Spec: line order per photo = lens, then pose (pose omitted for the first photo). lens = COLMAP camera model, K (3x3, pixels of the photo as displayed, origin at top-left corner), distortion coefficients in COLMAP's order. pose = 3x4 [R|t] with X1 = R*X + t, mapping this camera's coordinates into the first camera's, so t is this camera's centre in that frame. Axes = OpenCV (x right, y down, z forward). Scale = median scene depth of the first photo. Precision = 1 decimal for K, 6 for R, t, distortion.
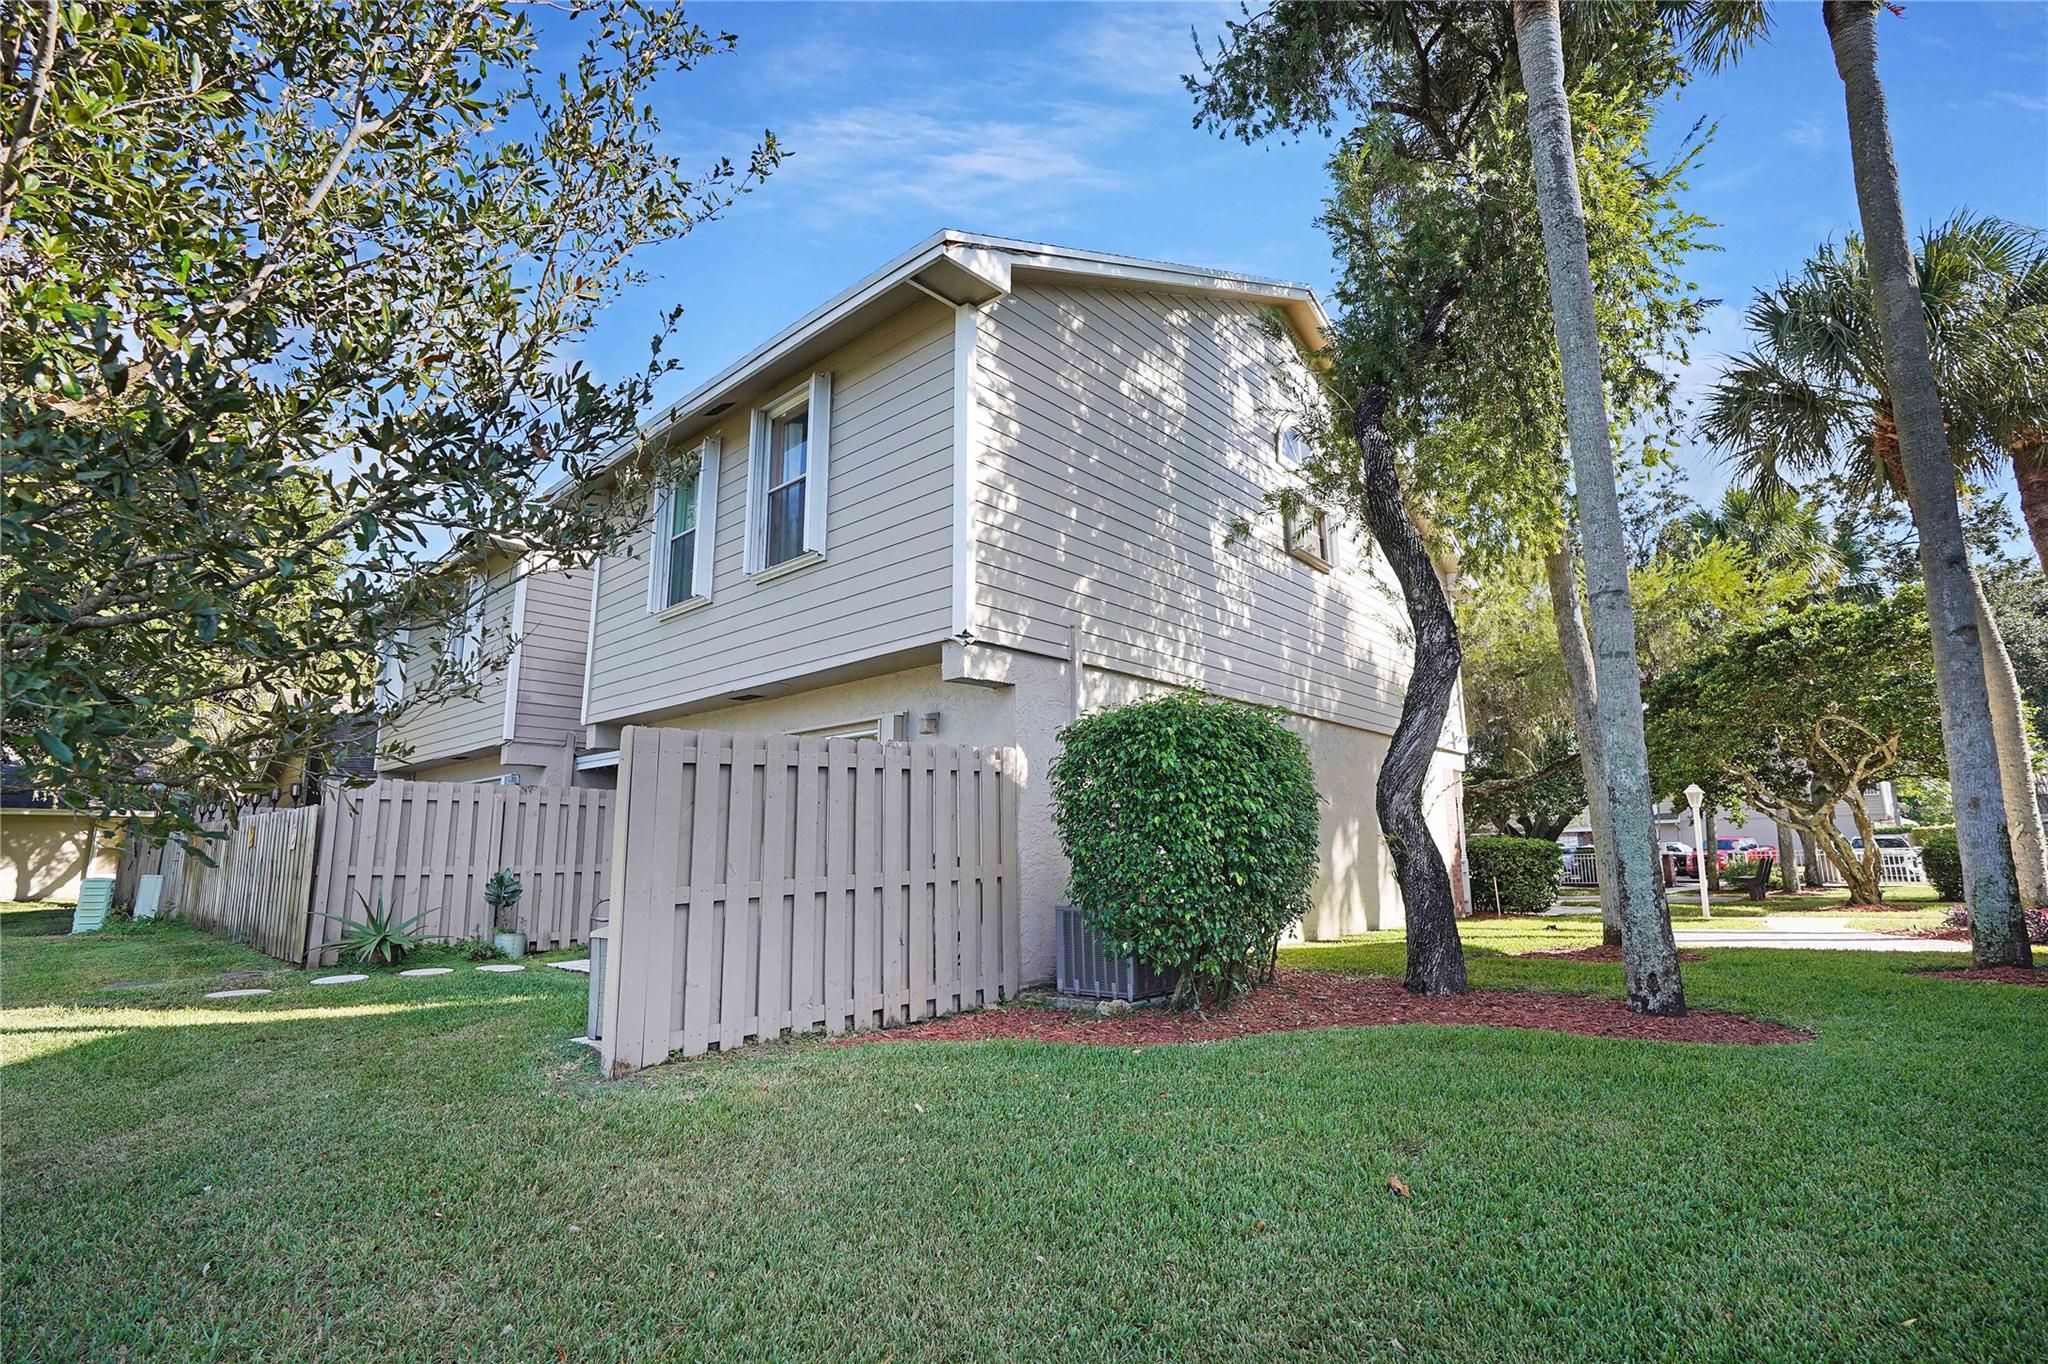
lens RADIAL K [[952.5, 0, 1024.0], [0, 952.5, 682.0], [0, 0, 1]] dist [-0.071598, 0.026189]
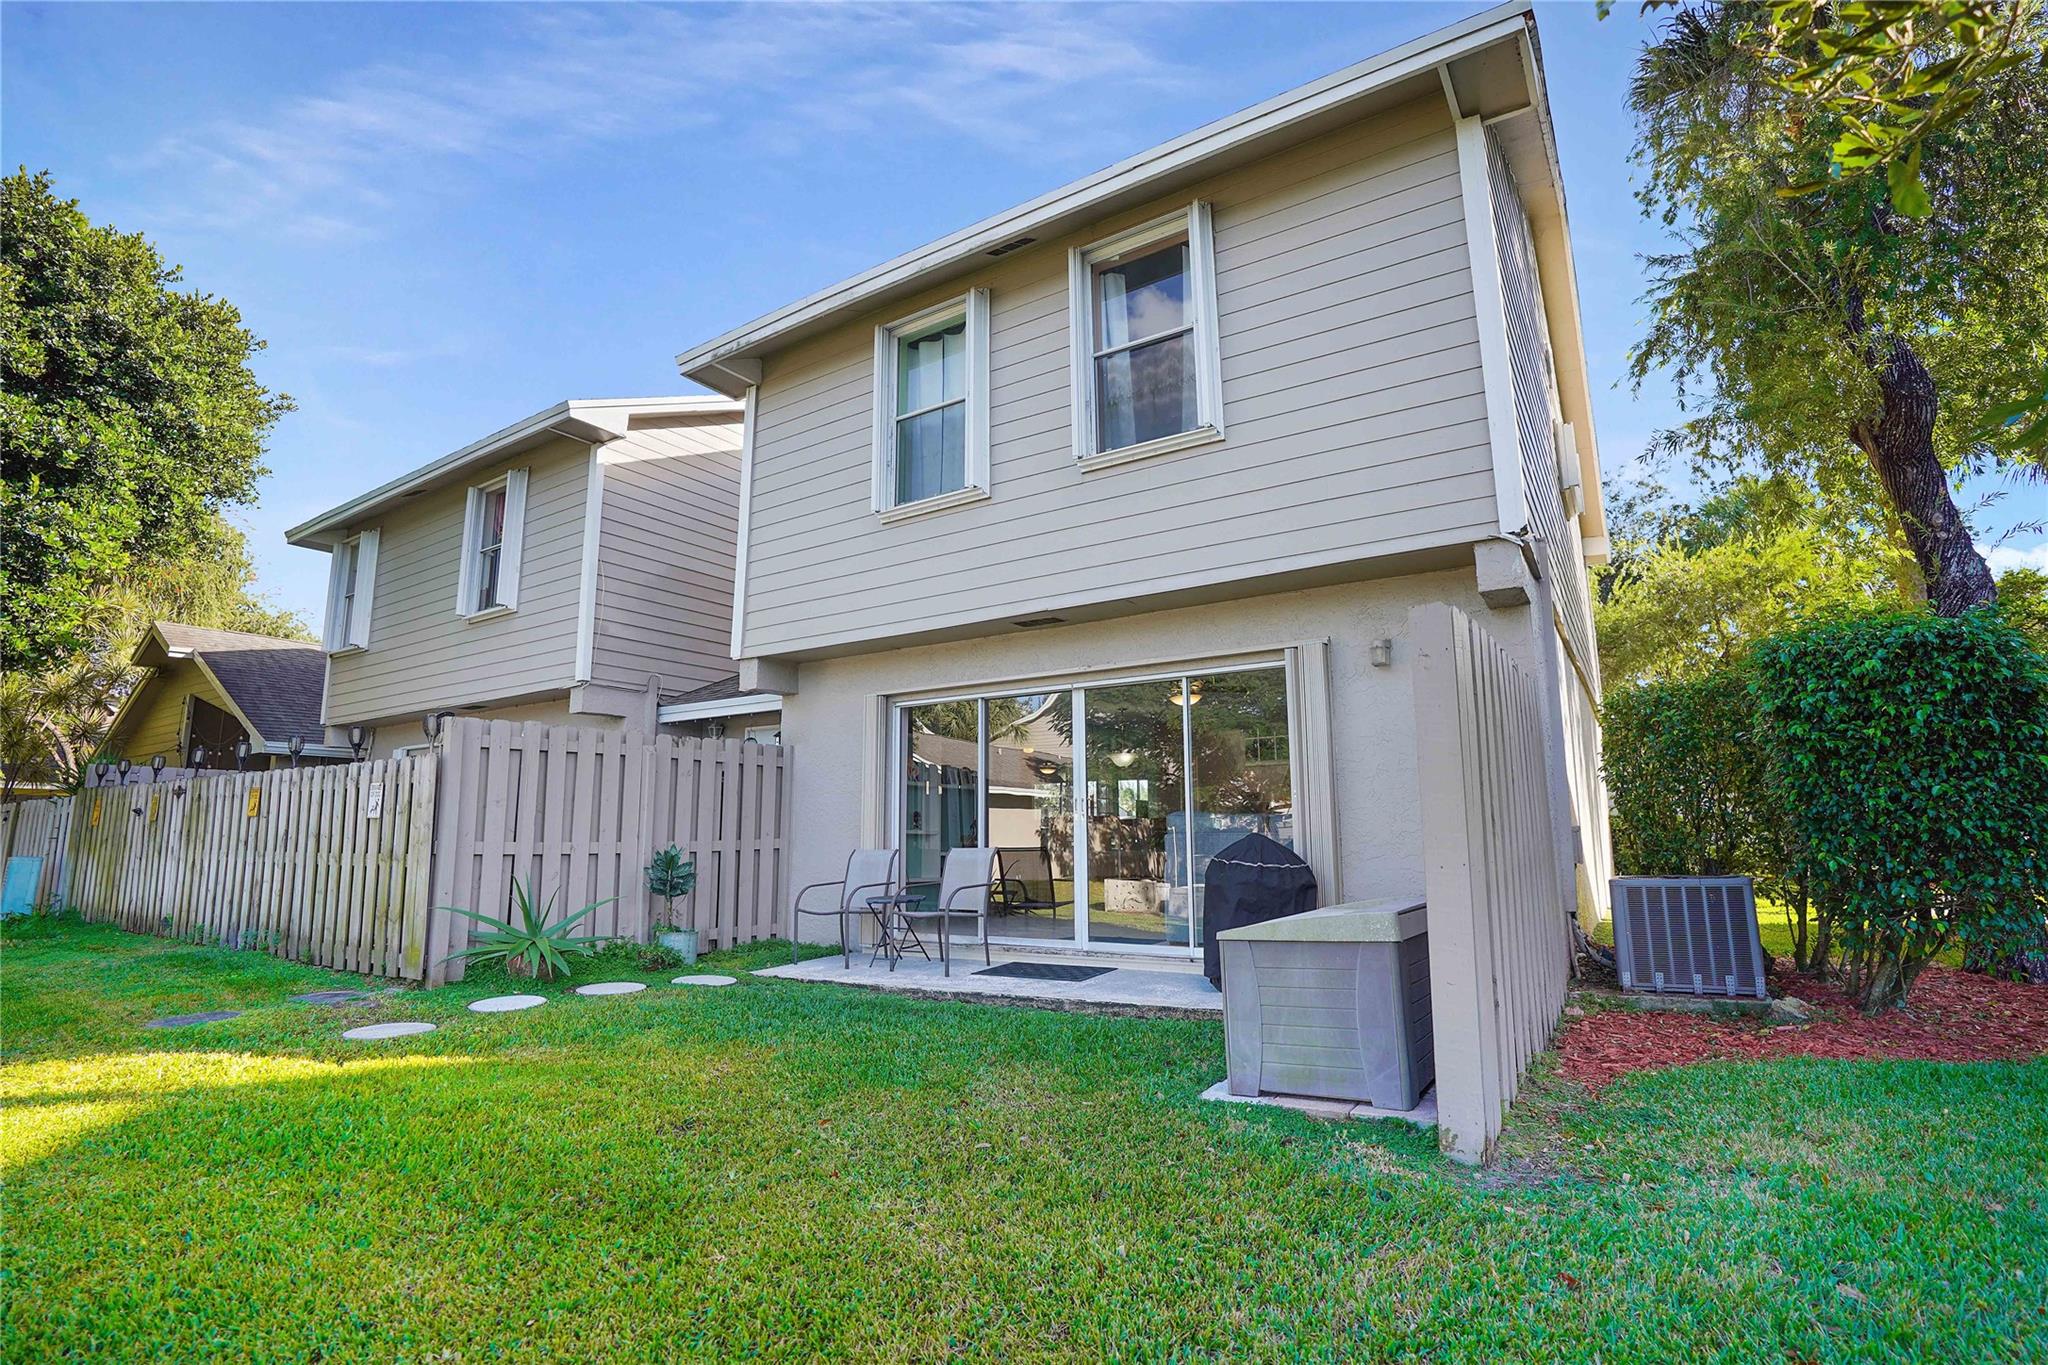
lens RADIAL K [[952.5, 0, 1024.0], [0, 952.5, 682.5], [0, 0, 1]] dist [-0.071598, 0.026189]
pose [[0.987752, 0.024855, 0.154041, -0.405474], [-0.028165, 0.999416, 0.019343, 0.049203], [-0.153470, -0.023444, 0.987875, 0.222018]]
